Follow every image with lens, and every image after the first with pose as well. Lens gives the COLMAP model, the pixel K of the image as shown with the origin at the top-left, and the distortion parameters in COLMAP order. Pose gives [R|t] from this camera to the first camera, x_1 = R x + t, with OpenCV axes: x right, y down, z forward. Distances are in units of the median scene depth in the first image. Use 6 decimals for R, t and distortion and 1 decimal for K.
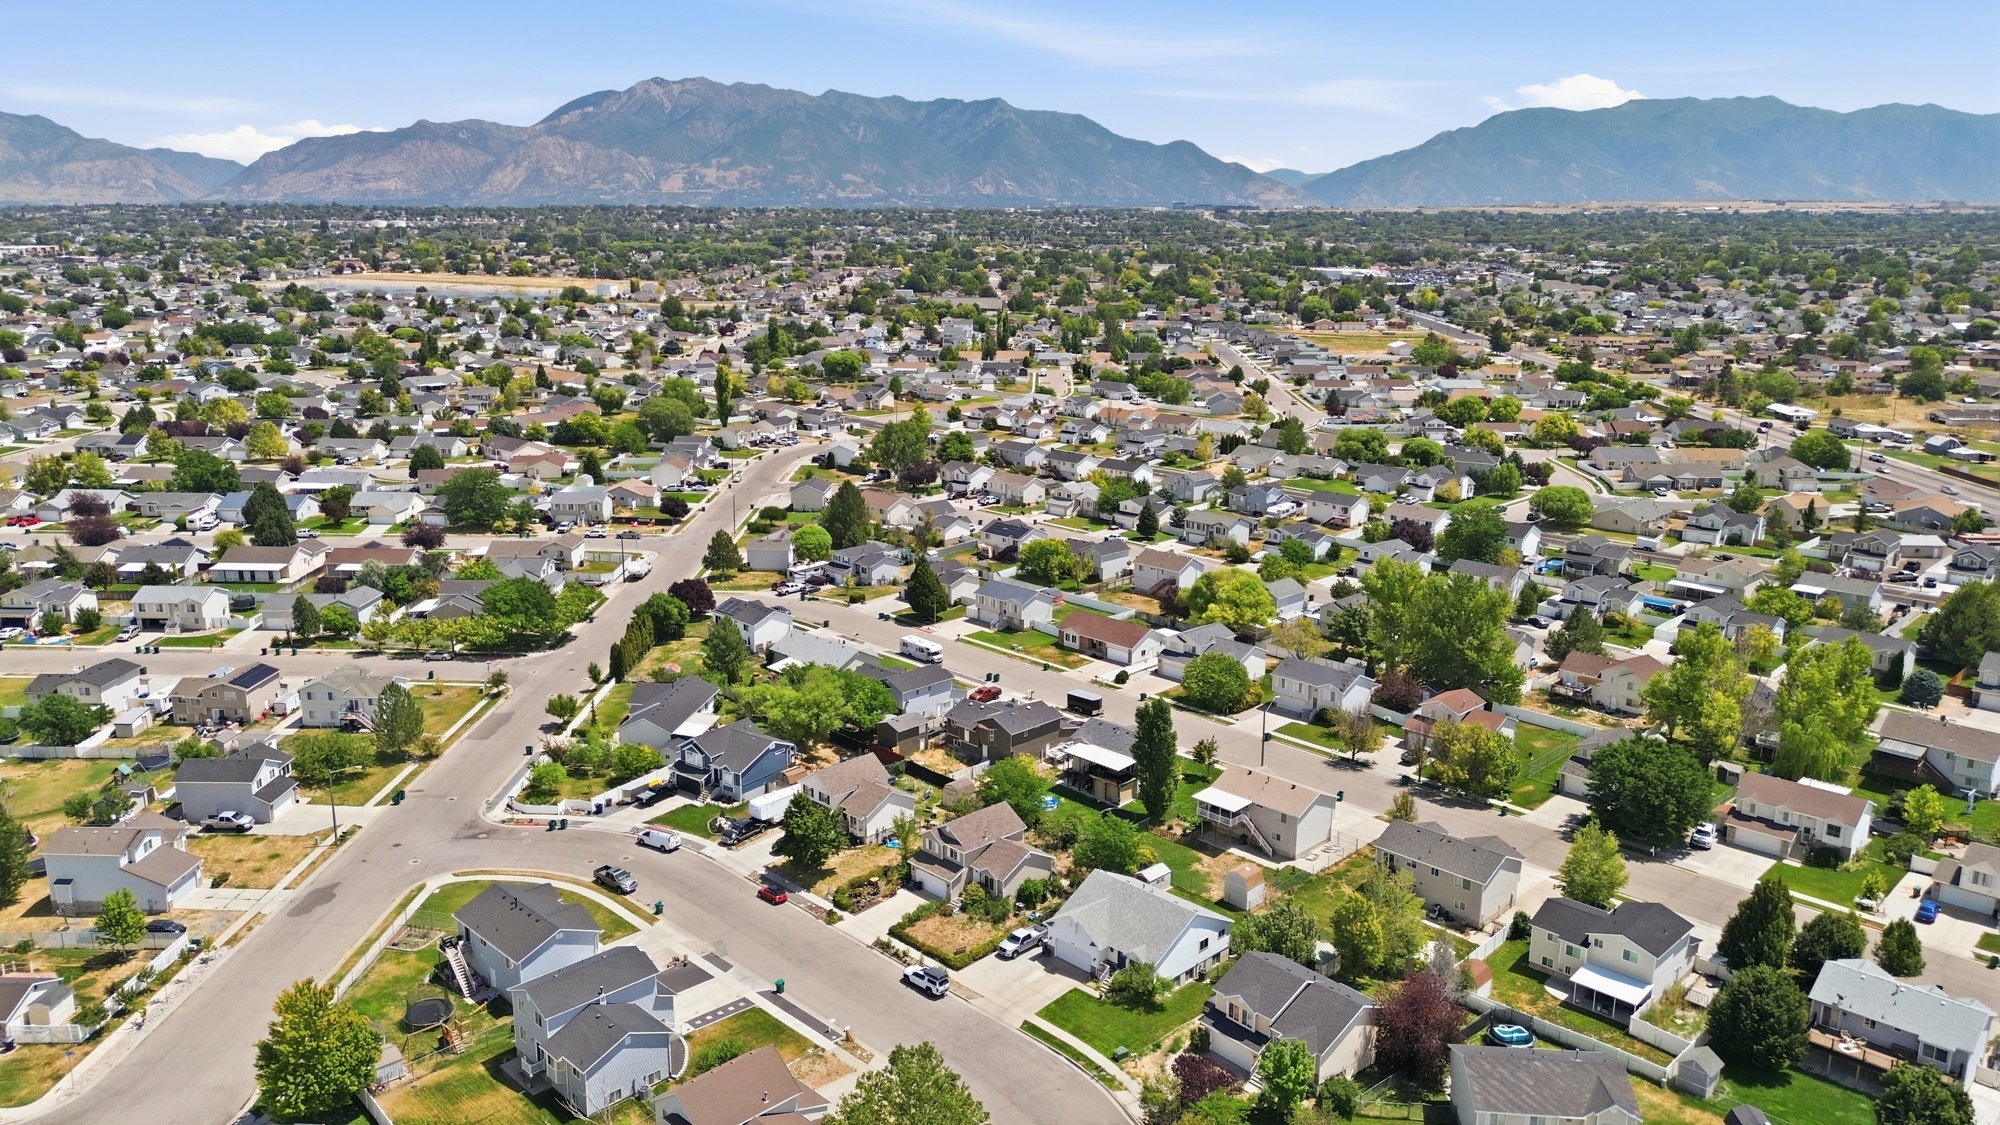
lens RADIAL K [[1432.6, 0, 1000.3], [0, 1432.6, 532.4], [0, 0, 1]] dist [0.075080, -0.070862]
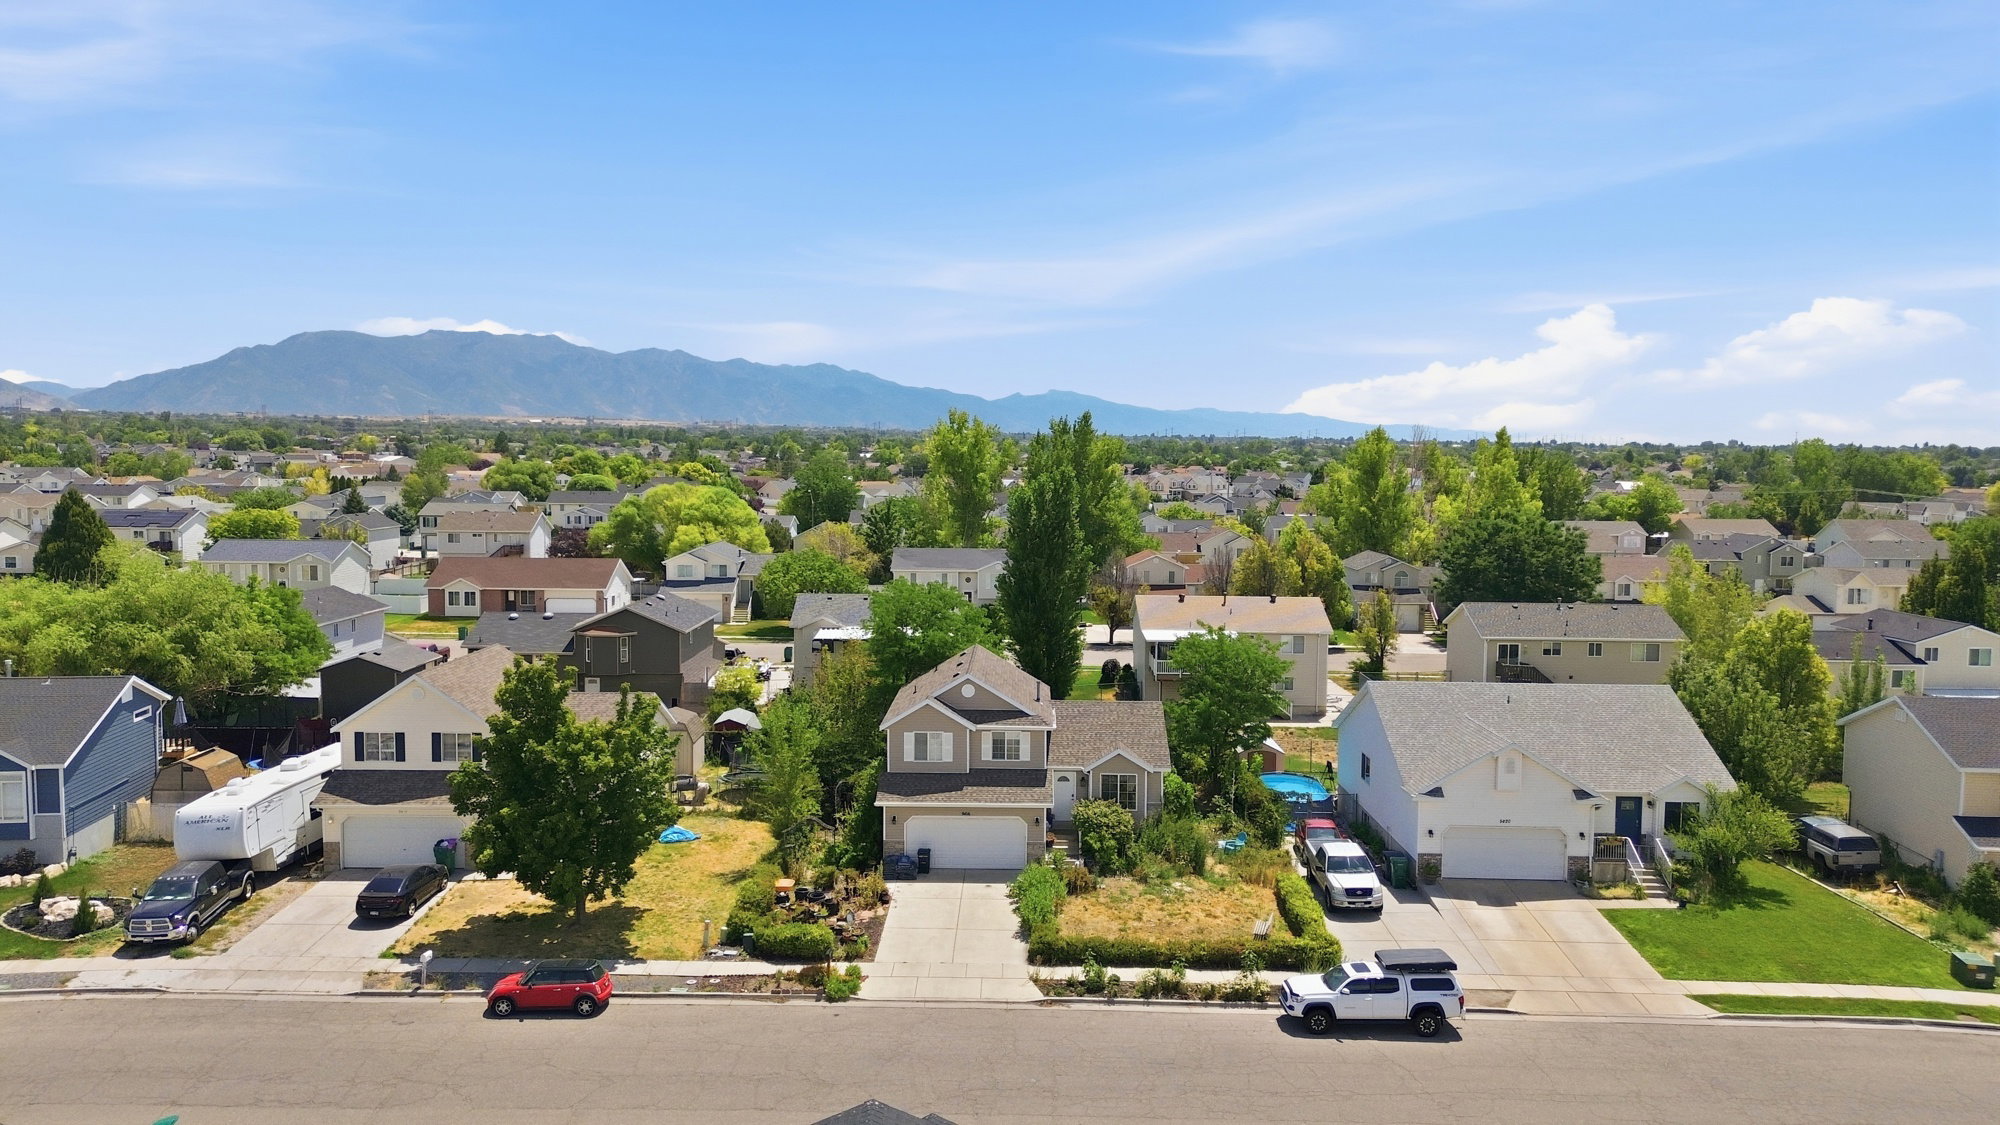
lens RADIAL K [[1432.6, 0, 1008.9], [0, 1432.6, 553.7], [0, 0, 1]] dist [0.075080, -0.070862]
pose [[0.717226, -0.058264, 0.694400, -0.624648], [0.151285, 0.985750, -0.073549, 0.441647], [-0.680220, 0.157804, 0.715821, 1.588674]]
